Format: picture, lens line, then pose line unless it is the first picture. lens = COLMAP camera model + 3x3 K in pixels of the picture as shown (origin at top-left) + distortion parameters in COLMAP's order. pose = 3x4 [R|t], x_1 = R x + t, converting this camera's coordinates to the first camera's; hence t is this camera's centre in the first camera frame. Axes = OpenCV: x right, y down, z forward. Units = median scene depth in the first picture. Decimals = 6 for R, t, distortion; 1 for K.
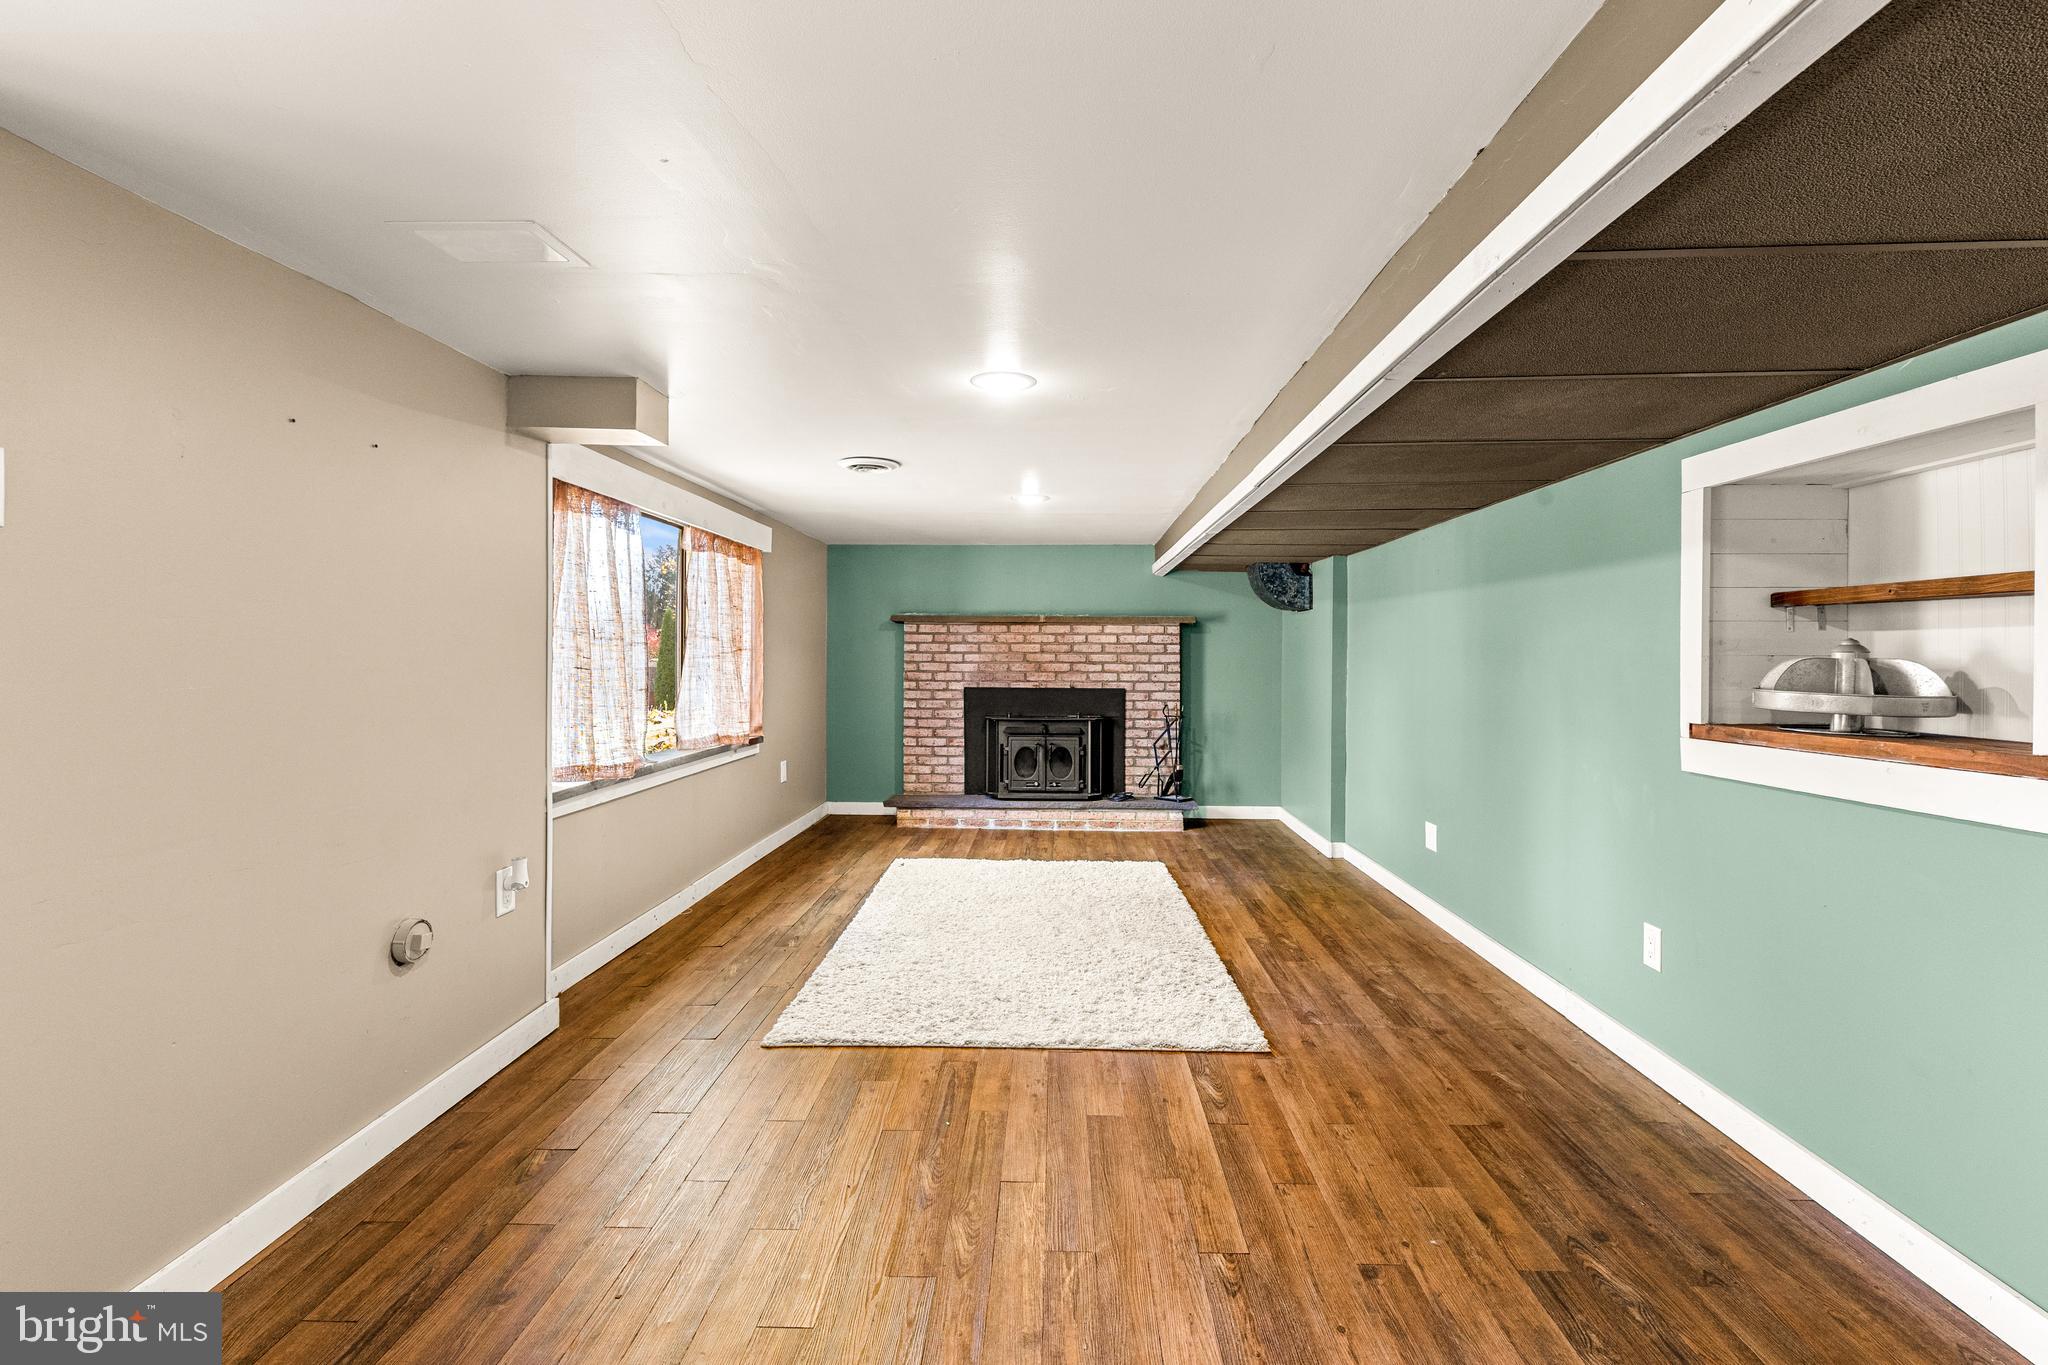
lens RADIAL K [[952.2, 0, 1040.0], [0, 952.2, 654.4], [0, 0, 1]] dist [0.008138, -0.000844]
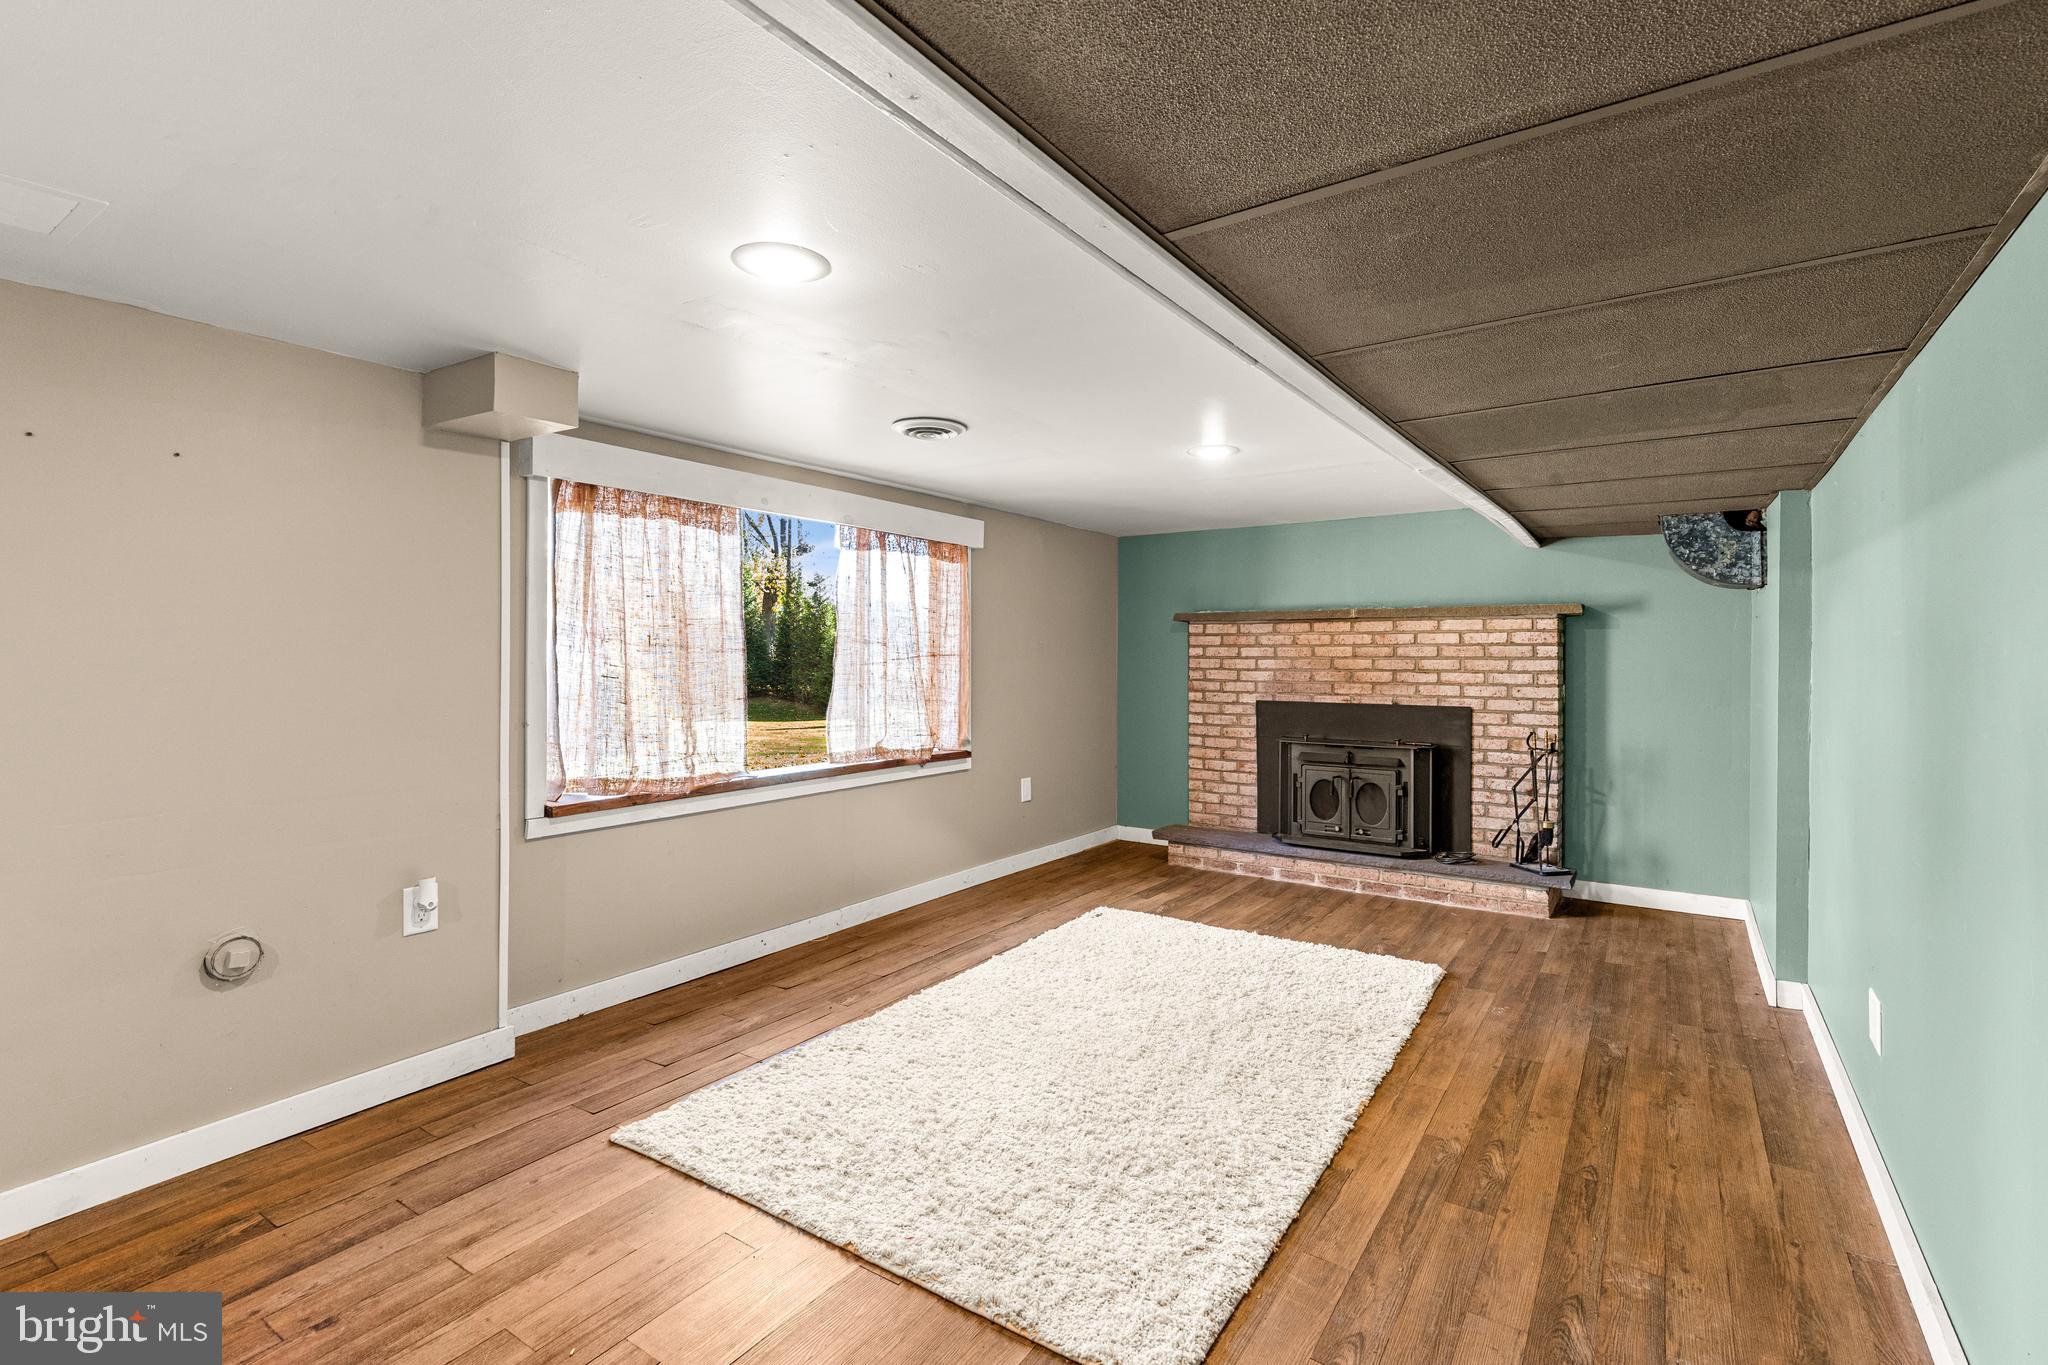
lens RADIAL K [[952.2, 0, 1040.0], [0, 952.2, 654.4], [0, 0, 1]] dist [0.008138, -0.000844]
pose [[0.844023, -0.004133, -0.536291, 0.200739], [0.002169, 0.999988, -0.004294, -0.001564], [0.536303, 0.002461, 0.844022, 0.216042]]
